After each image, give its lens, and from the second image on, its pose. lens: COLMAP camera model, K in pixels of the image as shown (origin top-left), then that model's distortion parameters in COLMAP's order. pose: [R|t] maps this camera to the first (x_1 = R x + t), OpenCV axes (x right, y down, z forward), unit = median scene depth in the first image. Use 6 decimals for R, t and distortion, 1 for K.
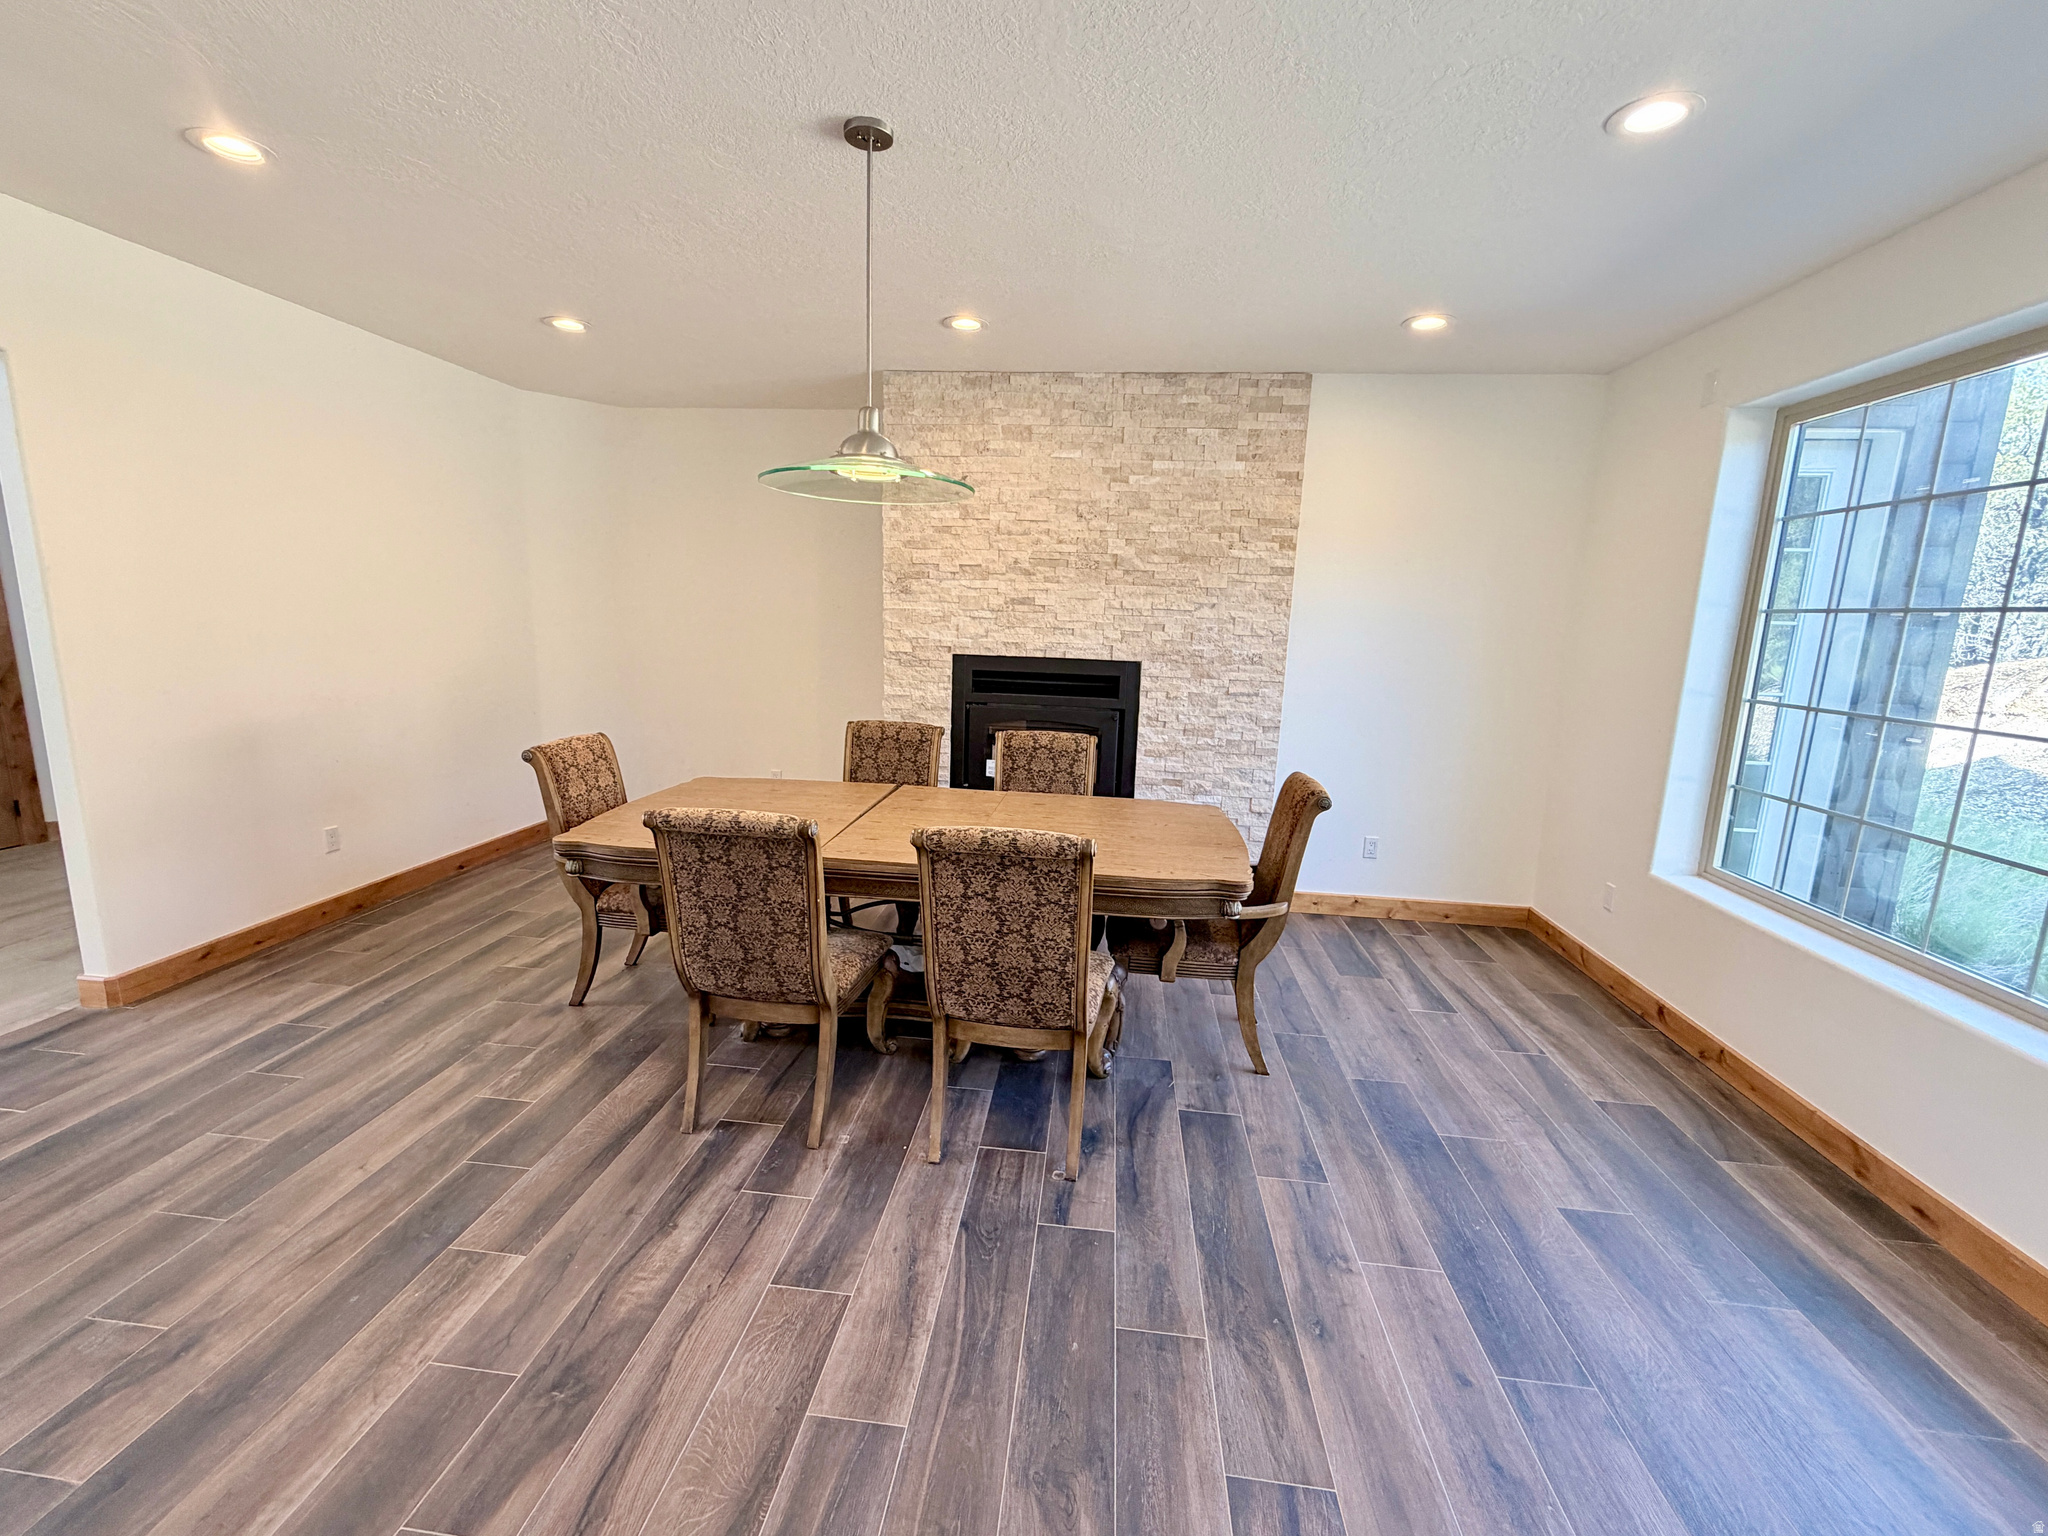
lens RADIAL K [[821.8, 0, 1014.0], [0, 821.8, 762.9], [0, 0, 1]] dist [0.008175, -0.000459]
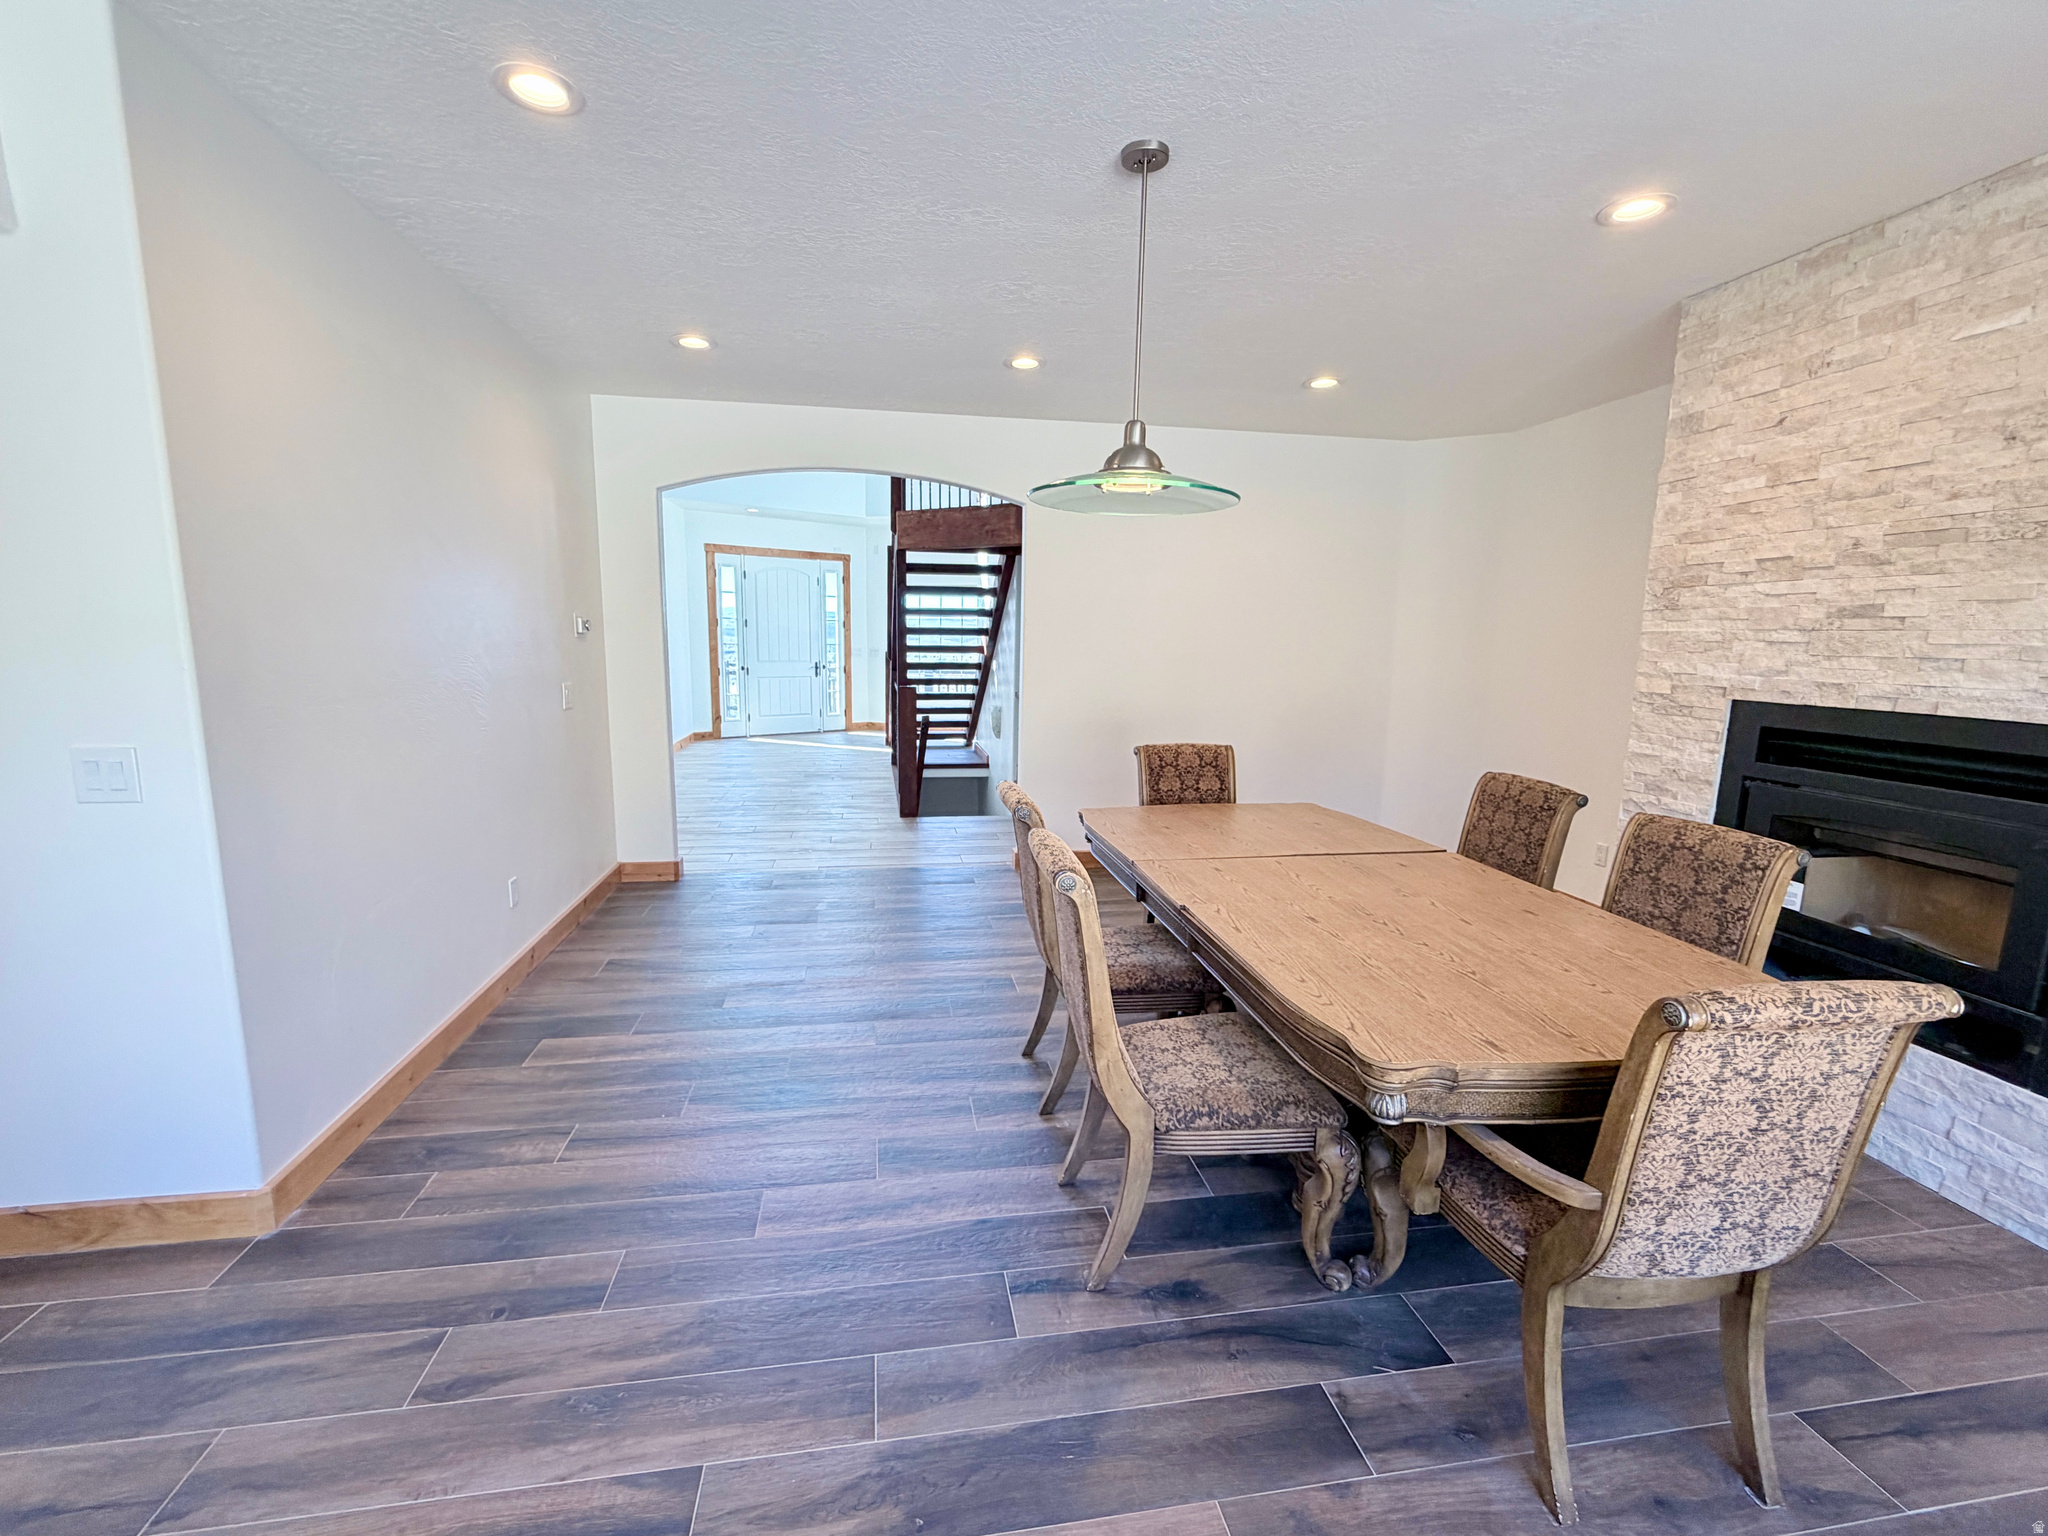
lens RADIAL K [[821.8, 0, 1014.0], [0, 821.8, 762.9], [0, 0, 1]] dist [0.008175, -0.000459]
pose [[0.325528, 0.122152, -0.937609, 0.377623], [-0.175896, 0.982134, 0.066883, -0.029606], [0.929028, 0.143149, 0.341198, 0.279053]]
